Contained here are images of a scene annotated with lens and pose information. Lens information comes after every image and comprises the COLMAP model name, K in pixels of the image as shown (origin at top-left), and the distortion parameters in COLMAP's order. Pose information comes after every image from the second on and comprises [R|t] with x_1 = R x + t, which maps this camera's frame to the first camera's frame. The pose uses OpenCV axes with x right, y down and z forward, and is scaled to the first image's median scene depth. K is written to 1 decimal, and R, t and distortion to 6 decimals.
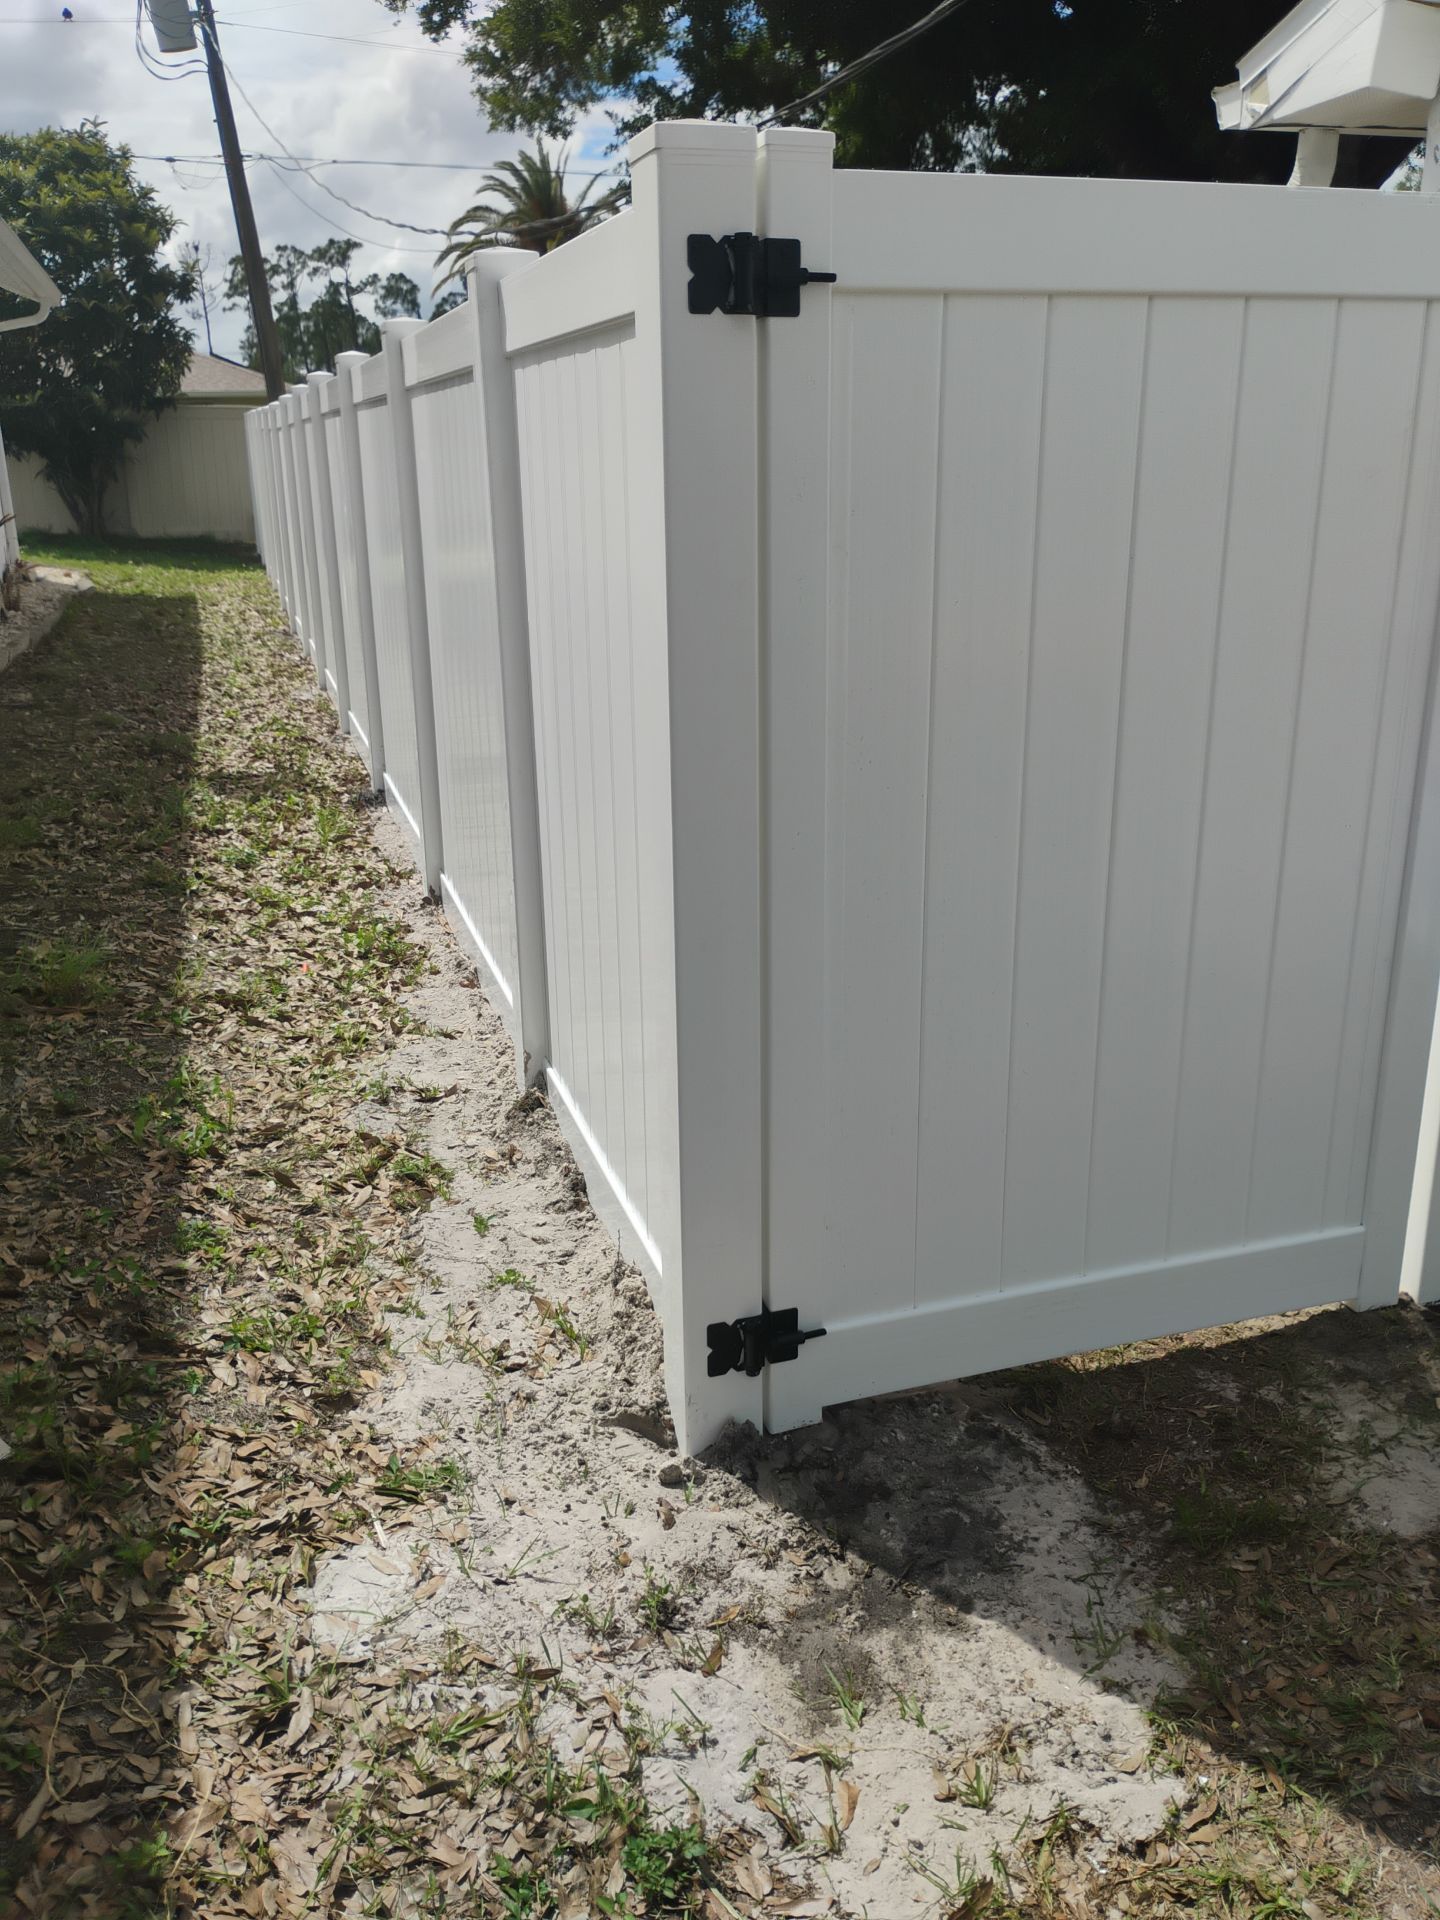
lens RADIAL K [[1584.2, 0, 717.3], [0, 1584.2, 983.4], [0, 0, 1]] dist [0.055970, -0.094065]
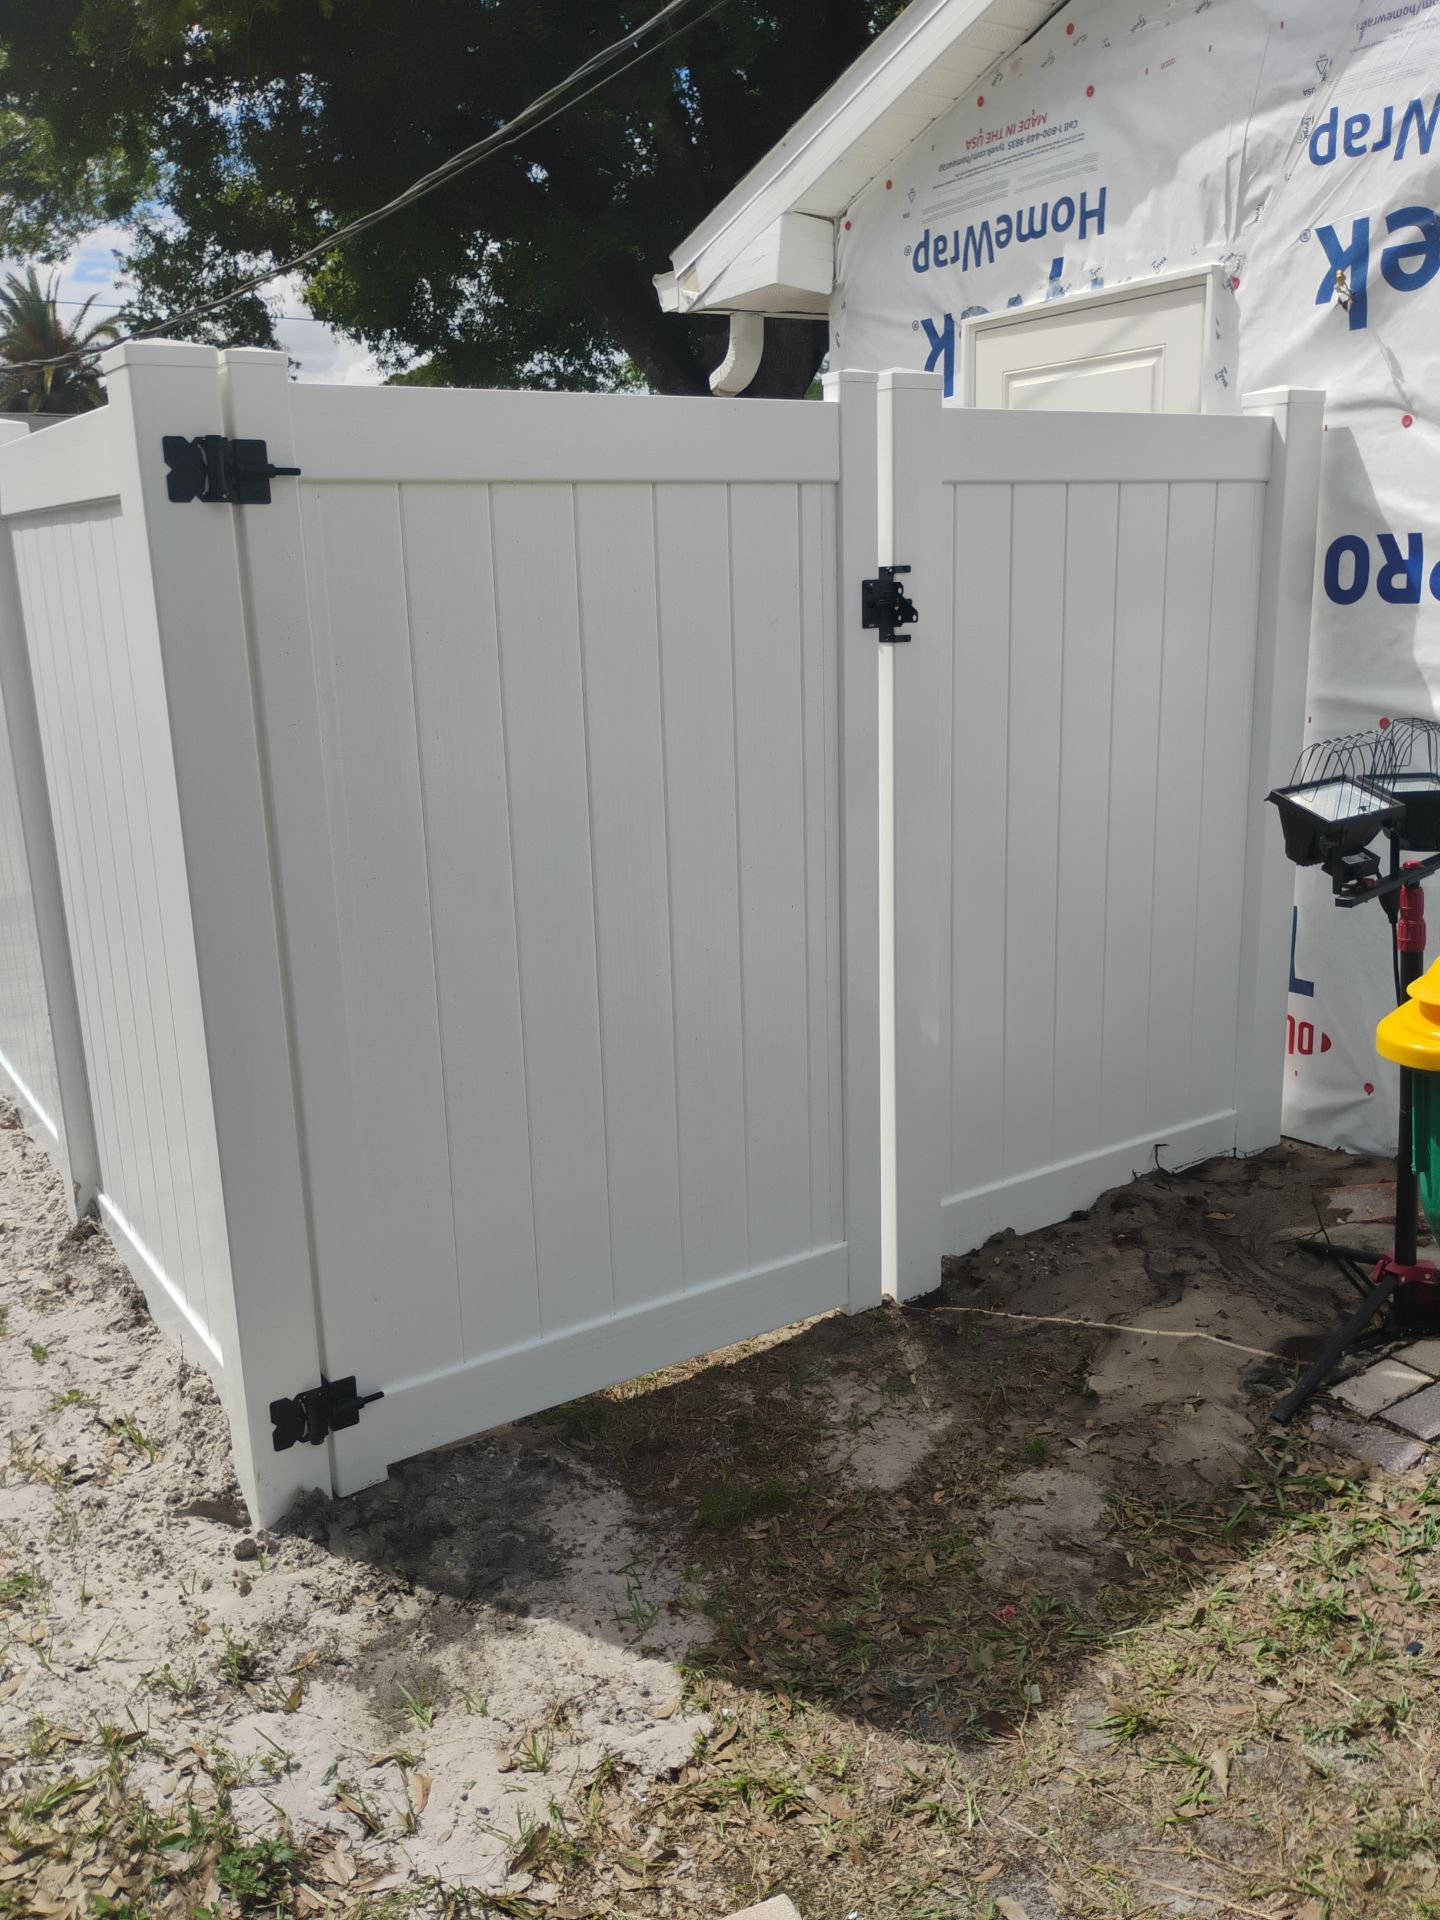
lens RADIAL K [[1584.2, 0, 717.3], [0, 1584.2, 983.4], [0, 0, 1]] dist [0.055970, -0.094065]
pose [[0.961616, -0.082944, 0.261562, 0.029820], [0.100811, 0.993350, -0.055623, 0.024719], [-0.255209, 0.079856, 0.963583, -0.164576]]
